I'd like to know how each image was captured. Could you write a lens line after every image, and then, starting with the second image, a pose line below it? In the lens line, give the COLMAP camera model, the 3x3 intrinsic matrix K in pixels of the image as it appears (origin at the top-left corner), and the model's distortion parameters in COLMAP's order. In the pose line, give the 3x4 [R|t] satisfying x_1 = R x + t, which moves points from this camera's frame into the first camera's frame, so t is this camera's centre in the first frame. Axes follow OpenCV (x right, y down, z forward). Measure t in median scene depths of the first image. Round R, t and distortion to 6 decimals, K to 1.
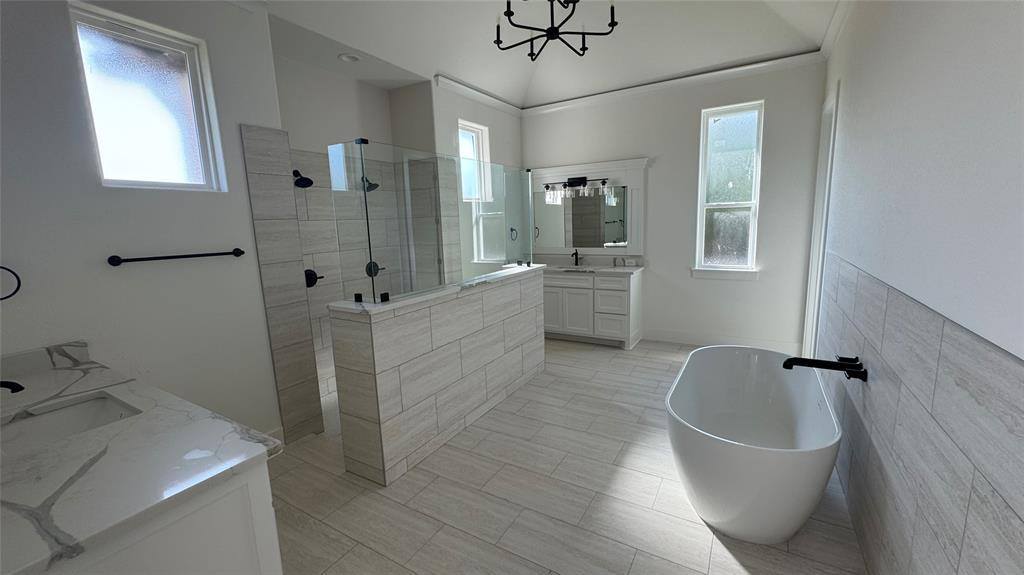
lens RADIAL K [[408.2, 0, 511.9], [0, 408.2, 286.1], [0, 0, 1]] dist [-0.001644, -0.000060]
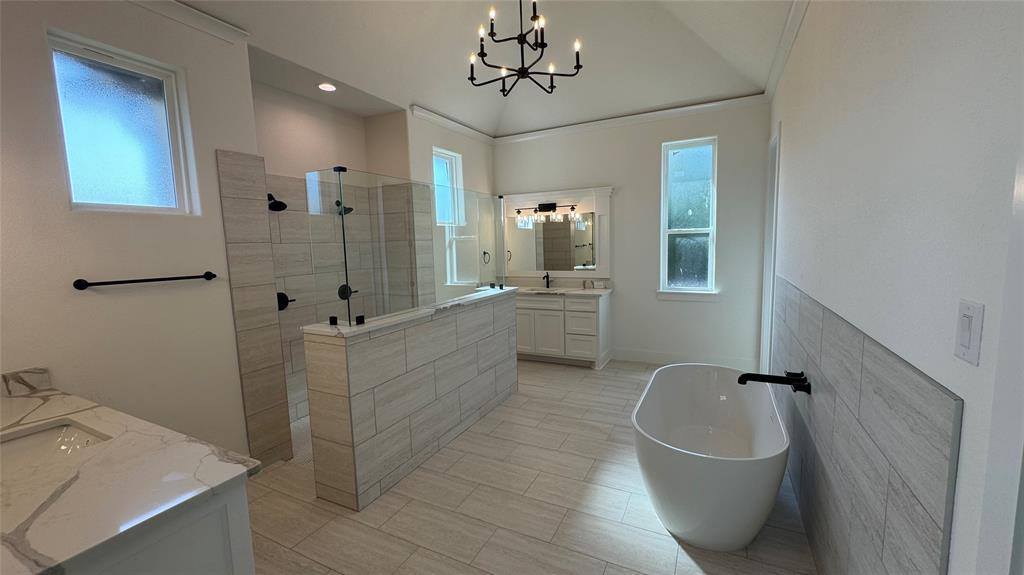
lens RADIAL K [[408.2, 0, 511.9], [0, 408.2, 286.1], [0, 0, 1]] dist [-0.001644, -0.000060]
pose [[0.997702, -0.001306, 0.067737, -0.002845], [0.004969, 0.998532, -0.053937, -0.000321], [-0.067567, 0.054149, 0.996244, -0.038291]]
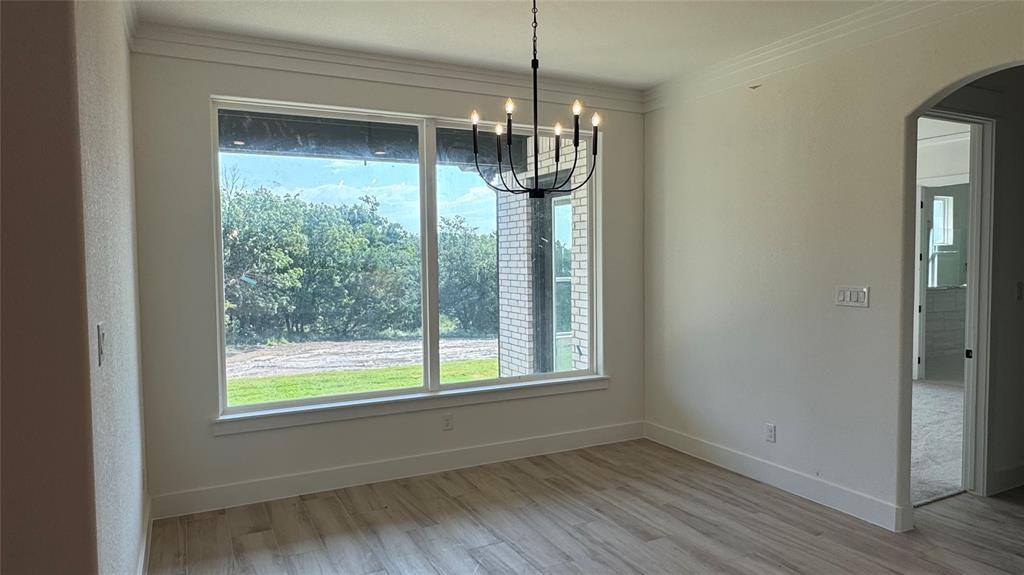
lens RADIAL K [[657.6, 0, 512.0], [0, 657.6, 287.5], [0, 0, 1]] dist [-0.003850, -0.000323]
pose [[0.847924, 0.052074, -0.527553, -0.262907], [-0.106788, 0.991542, -0.073764, 0.555796], [0.519250, 0.118883, 0.846313, -3.464509]]
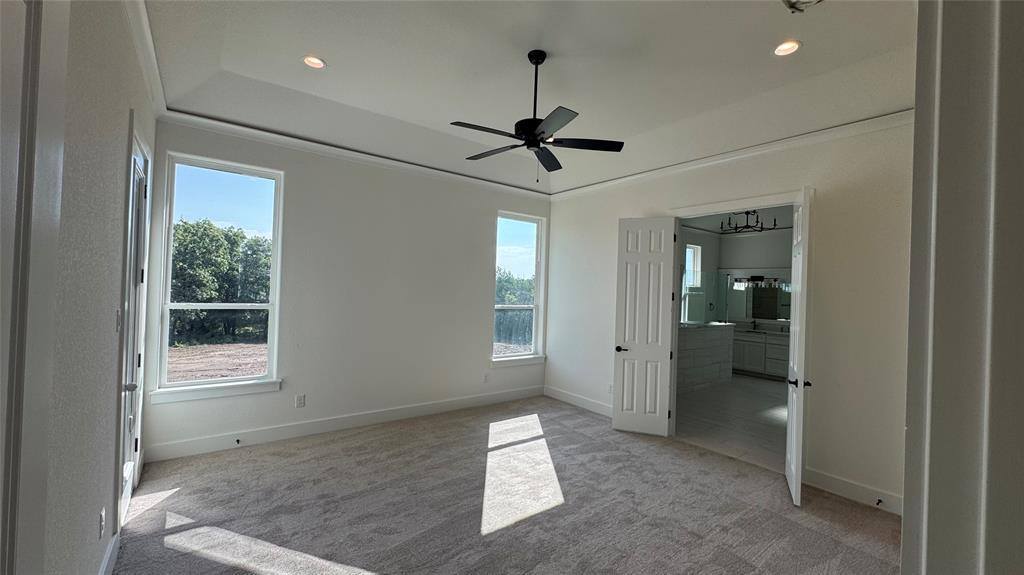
lens RADIAL K [[408.2, 0, 511.9], [0, 408.2, 286.1], [0, 0, 1]] dist [-0.001644, -0.000060]
pose [[0.923231, 0.067125, -0.378336, -0.248489], [-0.129589, 0.981330, -0.142118, 0.264372], [0.361733, 0.180236, 0.914693, -1.662898]]
